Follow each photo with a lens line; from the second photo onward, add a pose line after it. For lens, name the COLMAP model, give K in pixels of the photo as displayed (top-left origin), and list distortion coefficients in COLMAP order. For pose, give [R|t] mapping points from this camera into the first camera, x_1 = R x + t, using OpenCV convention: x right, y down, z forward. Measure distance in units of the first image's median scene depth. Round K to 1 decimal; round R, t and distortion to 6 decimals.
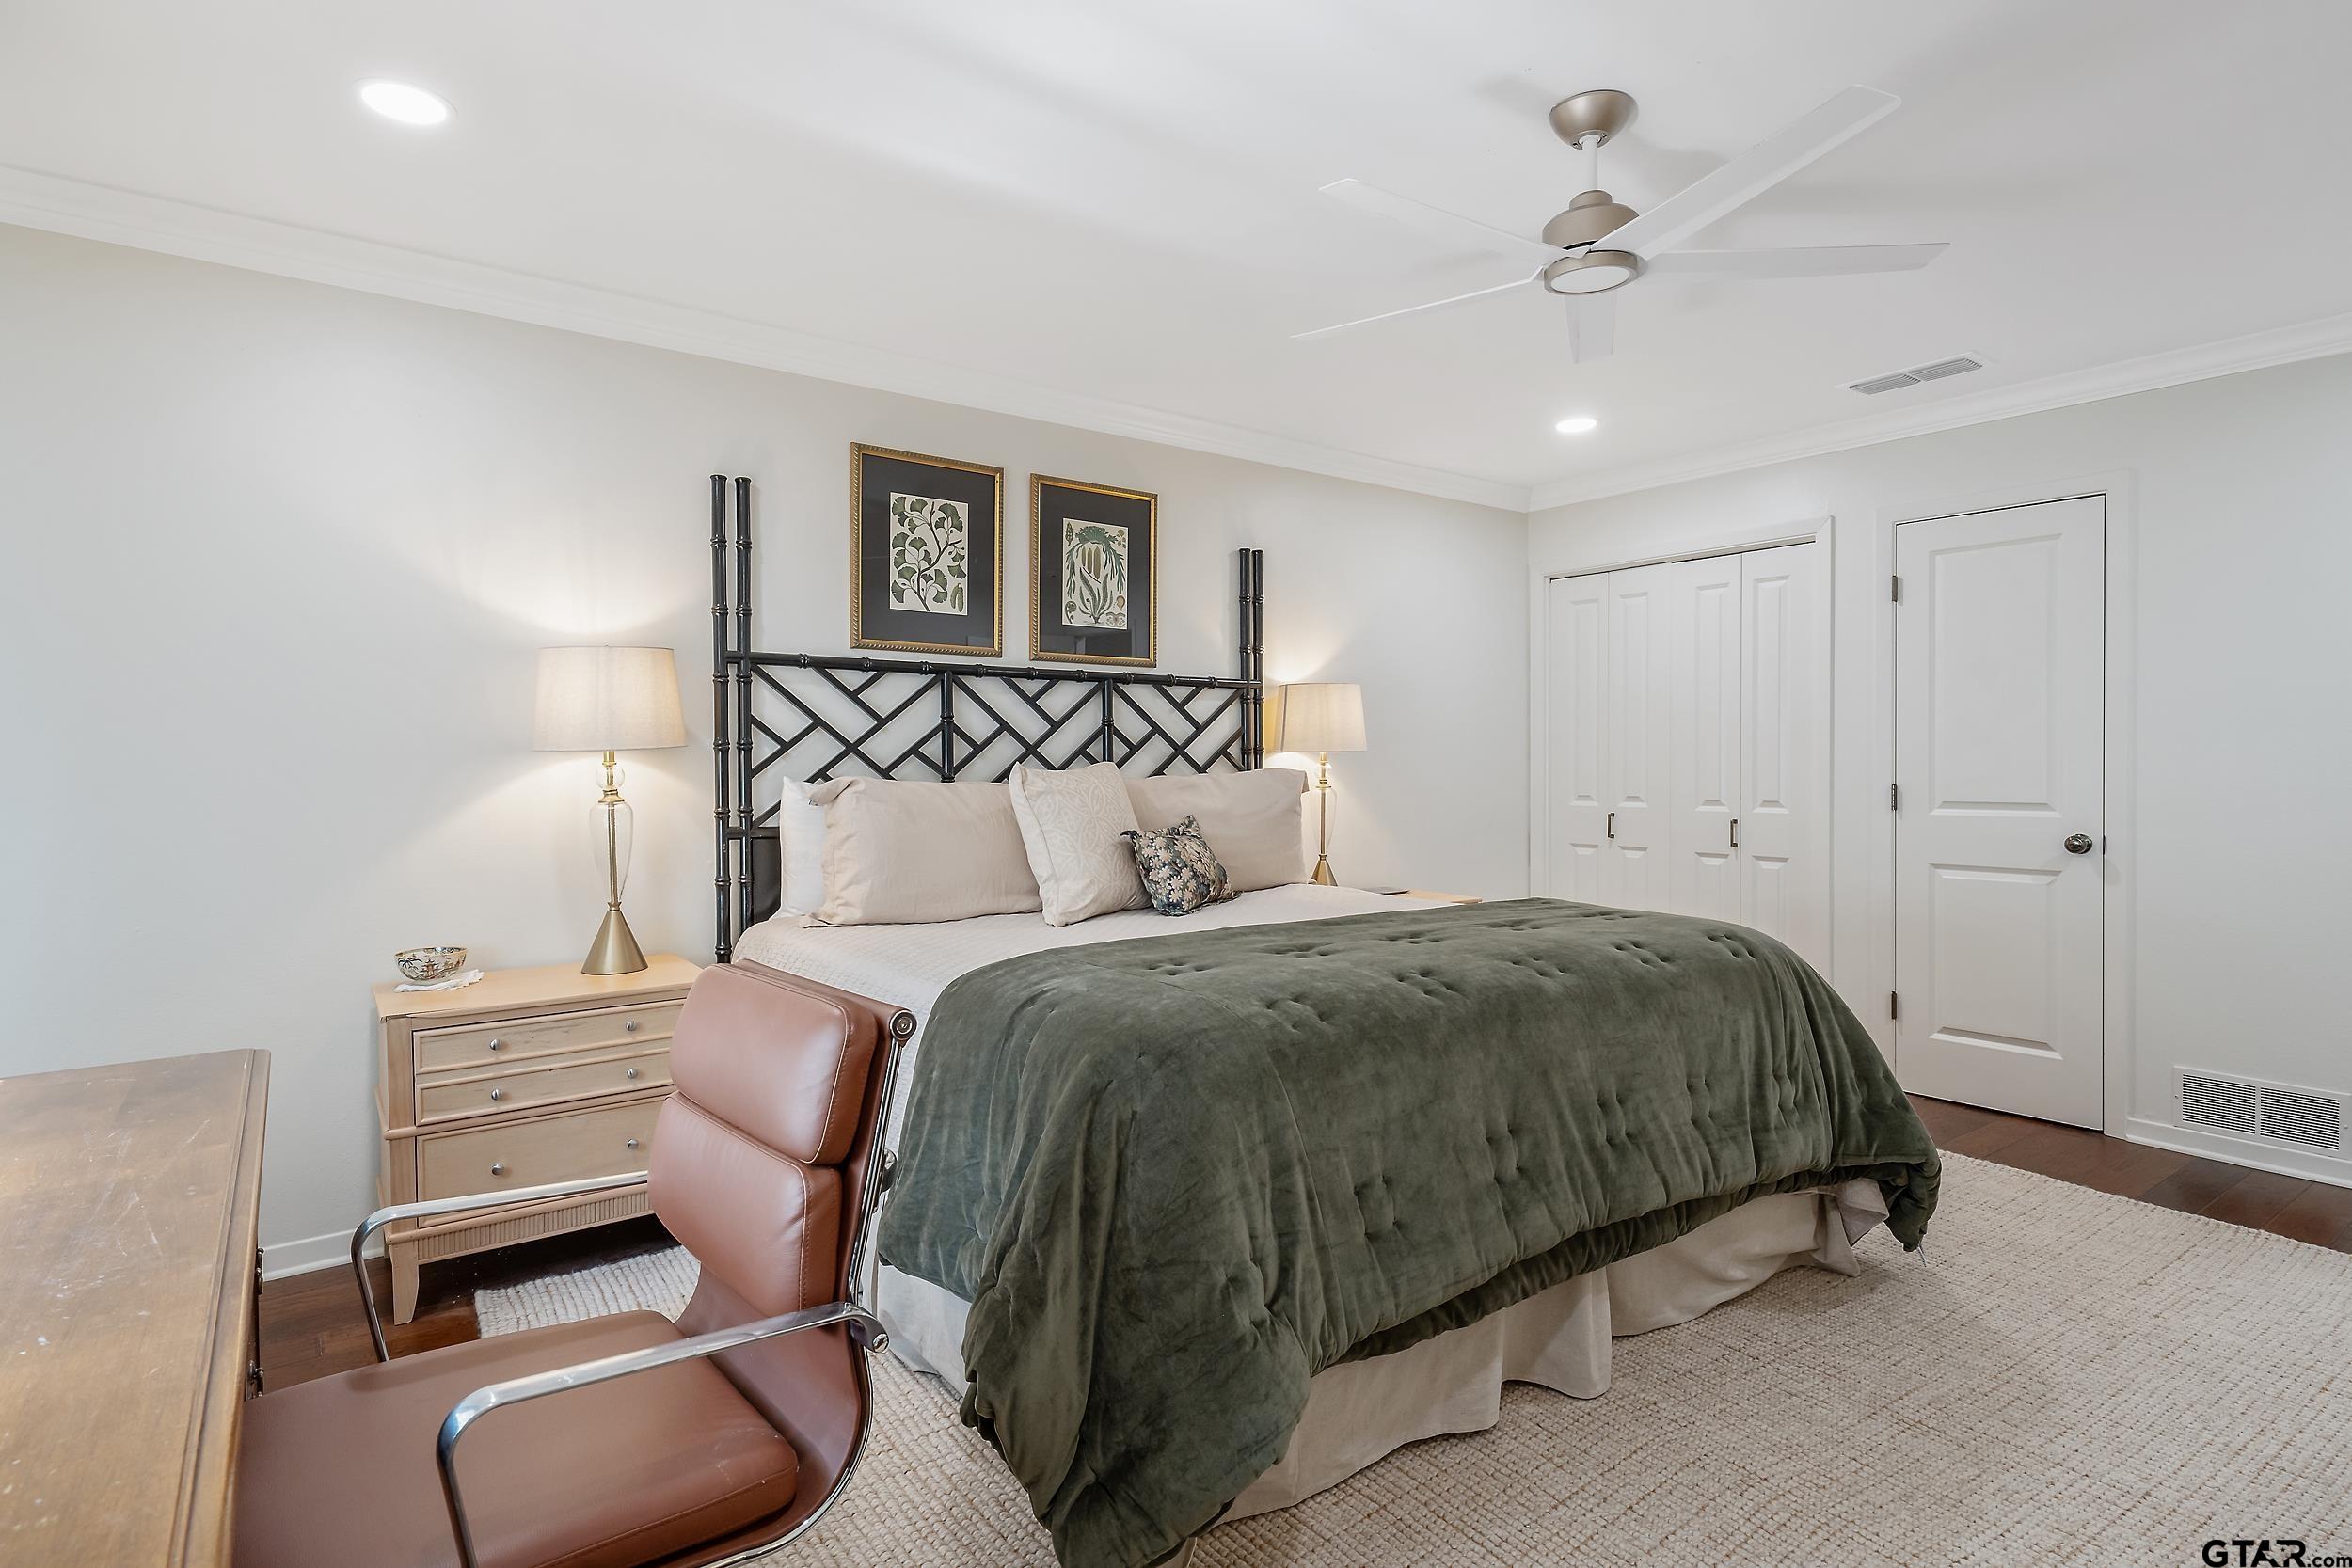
lens RADIAL K [[1183.0, 0, 1176.0], [0, 1183.0, 784.0], [0, 0, 1]] dist [-0.000831, -0.000072]
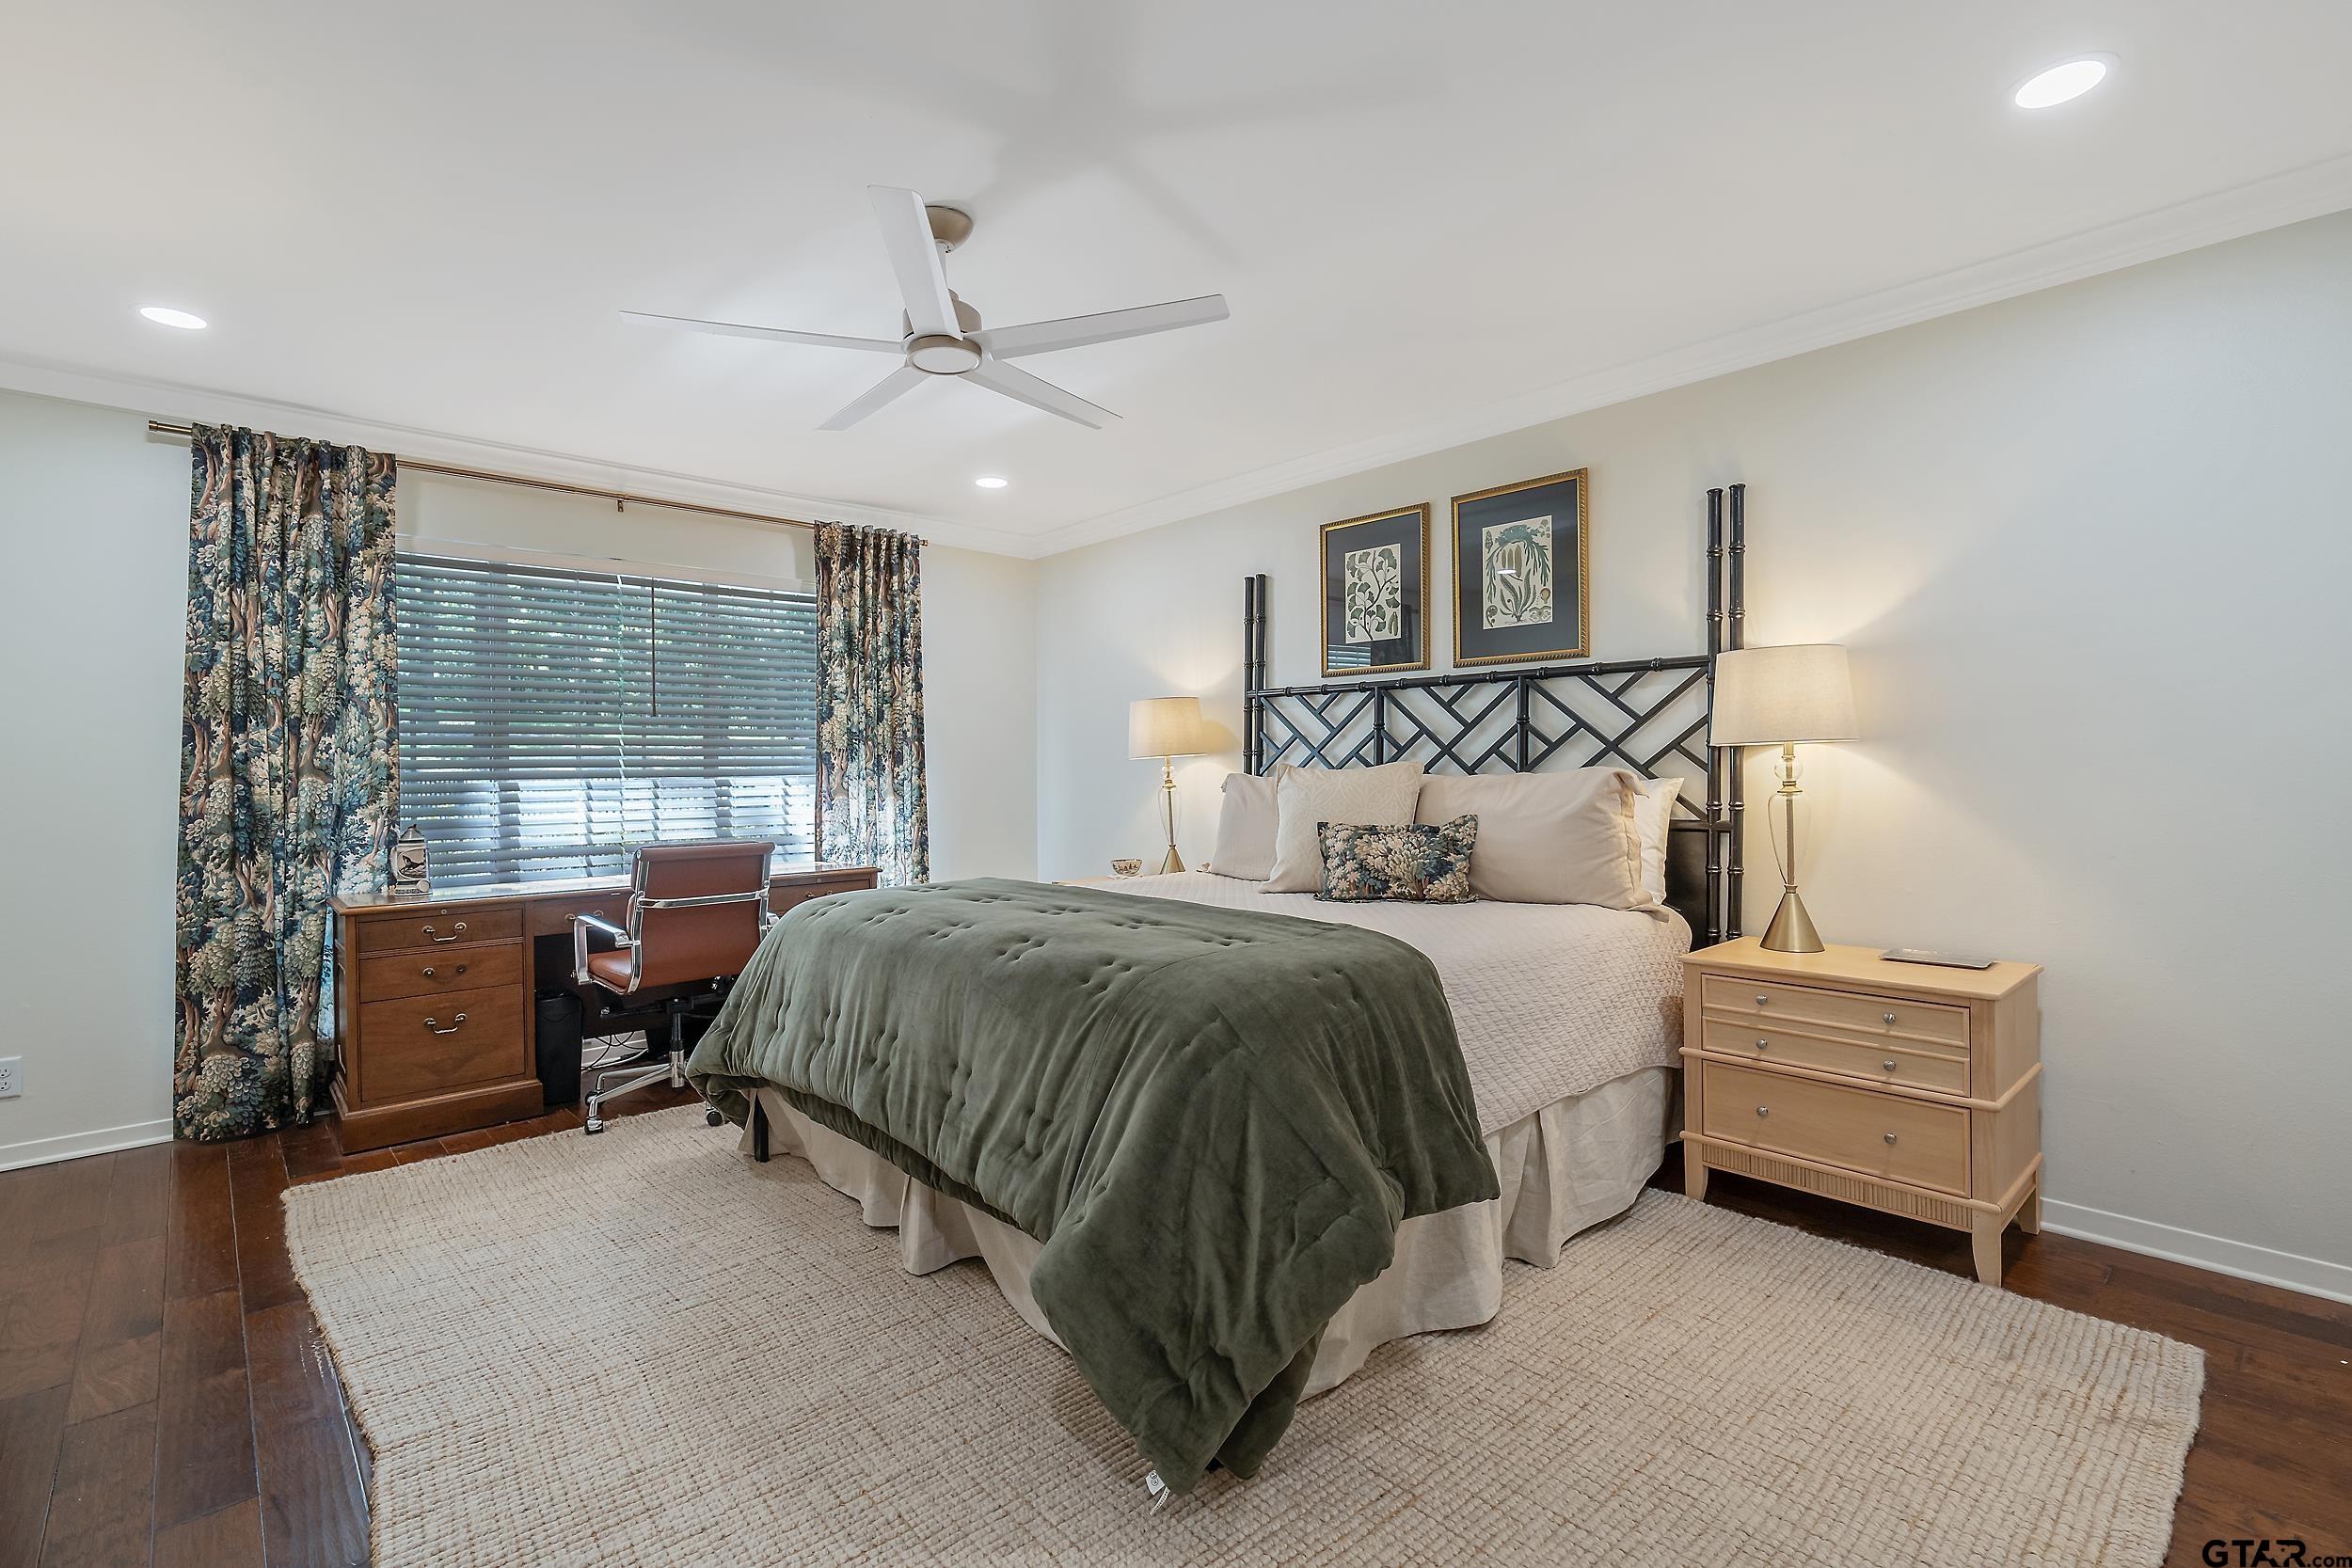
lens RADIAL K [[1093.3, 0, 1176.0], [0, 1093.3, 784.0], [0, 0, 1]] dist [0.000680, 0.000032]
pose [[0.100466, 0.018052, -0.994777, 0.865533], [-0.004668, 0.999833, 0.017673, -0.014040], [0.994930, 0.002868, 0.100533, 0.646884]]
